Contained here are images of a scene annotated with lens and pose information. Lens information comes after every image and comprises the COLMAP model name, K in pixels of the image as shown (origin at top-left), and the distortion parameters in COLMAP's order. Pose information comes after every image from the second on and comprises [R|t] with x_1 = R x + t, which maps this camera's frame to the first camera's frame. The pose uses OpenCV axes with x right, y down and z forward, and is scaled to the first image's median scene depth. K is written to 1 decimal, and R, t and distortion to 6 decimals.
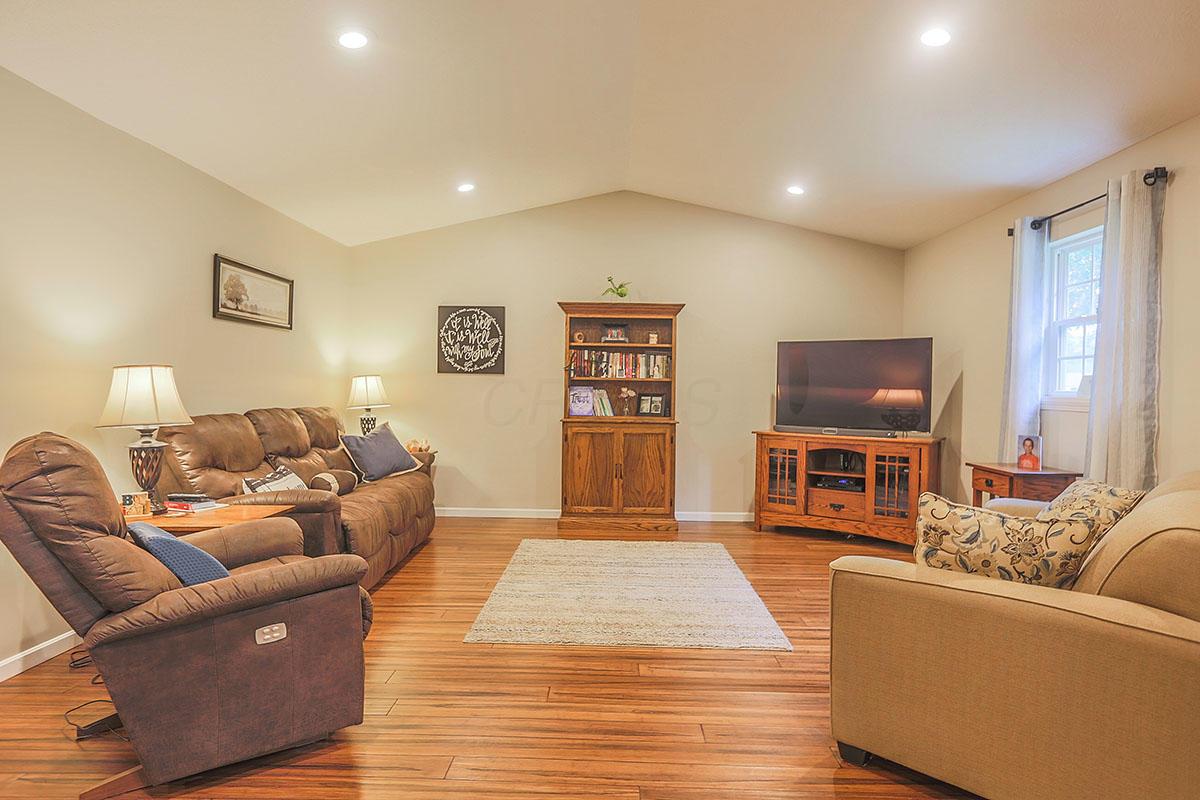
lens RADIAL K [[687.8, 0, 600.0], [0, 687.8, 400.0], [0, 0, 1]] dist [-0.064705, 0.048411]
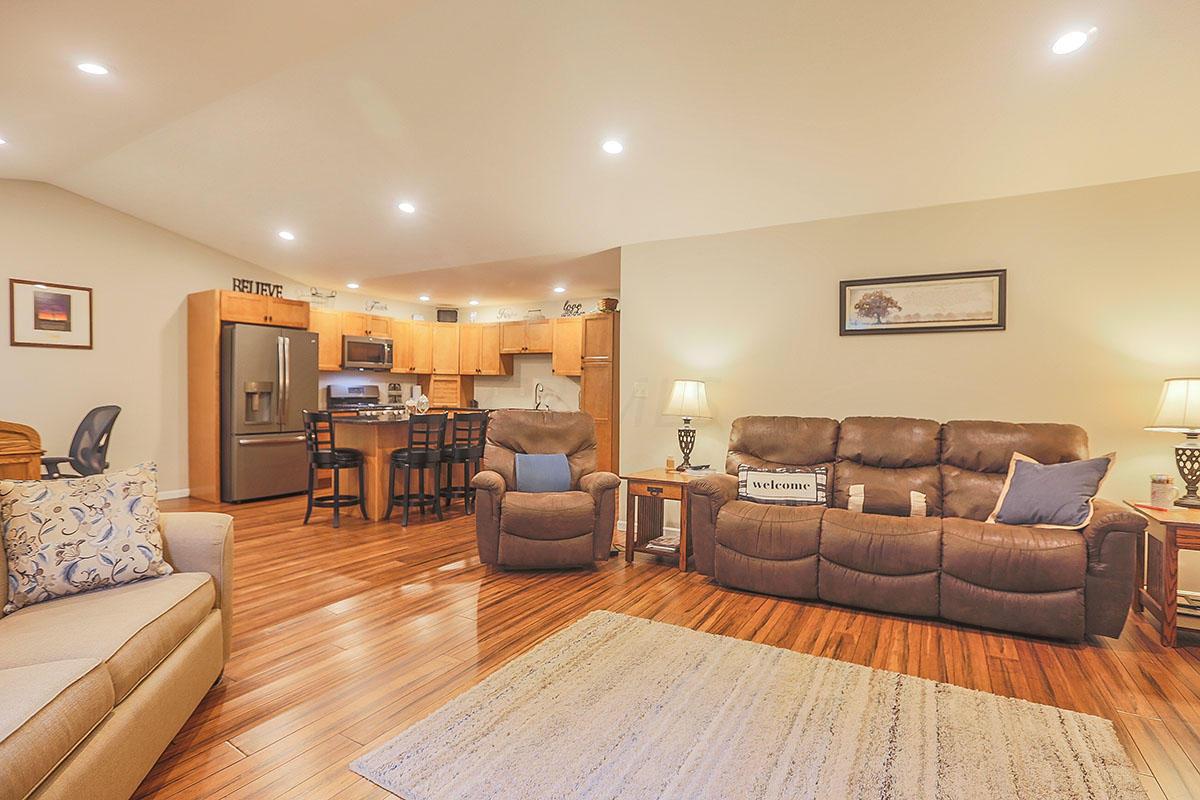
lens RADIAL K [[578.2, 0, 600.3], [0, 578.2, 402.1], [0, 0, 1]] dist [-0.054754, 0.017231]
pose [[-0.485176, -0.003105, -0.874411, 0.399140], [-0.031225, 0.999417, 0.013777, -0.006692], [0.873859, 0.033987, -0.484990, 0.903257]]
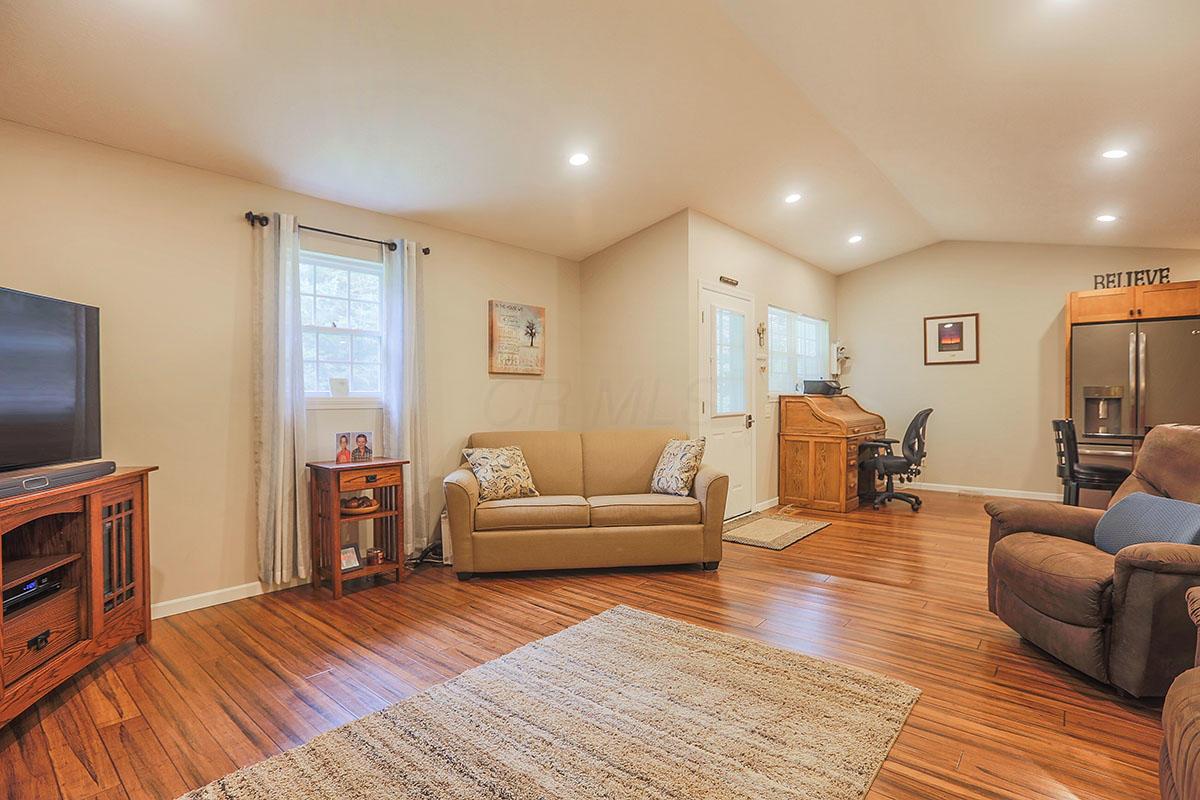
lens RADIAL K [[578.2, 0, 600.3], [0, 578.2, 402.1], [0, 0, 1]] dist [-0.054754, 0.017231]
pose [[-0.771533, -0.018378, 0.635923, -0.205805], [0.004463, 0.999402, 0.034297, -0.020606], [-0.636173, 0.029299, -0.770990, 1.106635]]
